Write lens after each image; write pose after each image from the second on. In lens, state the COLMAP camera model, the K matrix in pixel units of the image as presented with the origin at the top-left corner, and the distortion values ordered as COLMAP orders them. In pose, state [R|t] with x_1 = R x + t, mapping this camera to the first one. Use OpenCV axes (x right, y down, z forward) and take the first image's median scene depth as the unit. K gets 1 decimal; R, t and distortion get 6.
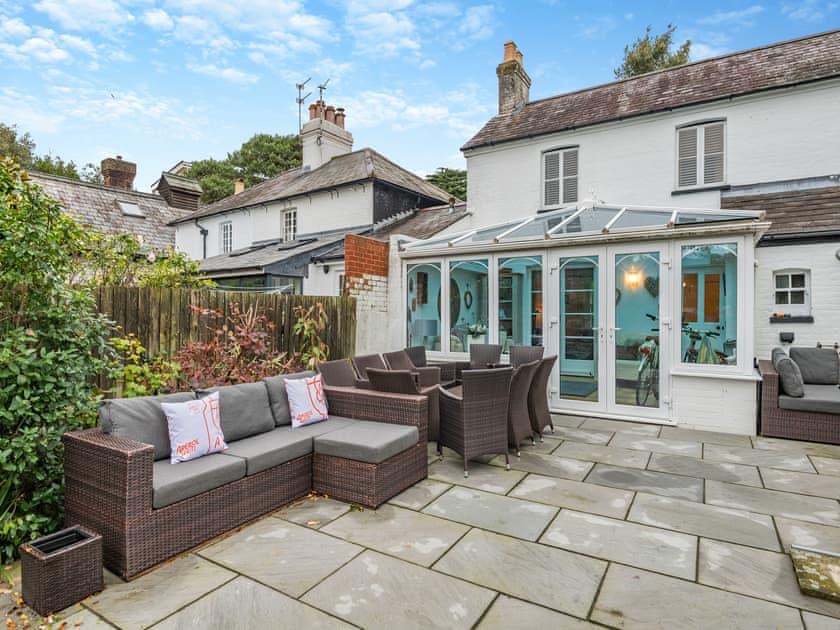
lens RADIAL K [[445.1, 0, 420.0], [0, 445.1, 315.0], [0, 0, 1]] dist [-0.001905, -0.001993]
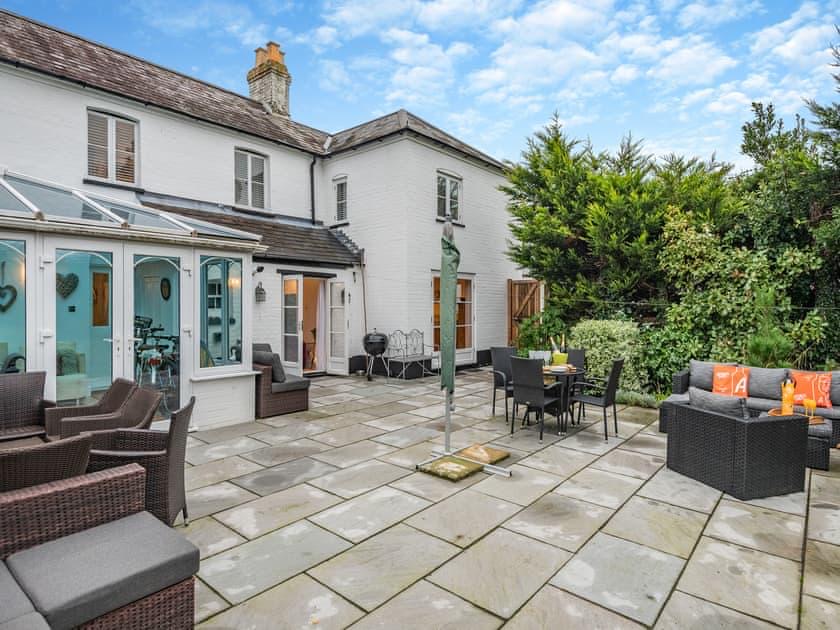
lens RADIAL K [[467.7, 0, 420.0], [0, 467.7, 315.0], [0, 0, 1]] dist [0.000642, -0.000177]
pose [[0.192694, -0.017415, 0.981104, -0.563223], [0.011183, 0.999817, 0.015551, -0.039556], [-0.981195, 0.007975, 0.192853, 0.439348]]
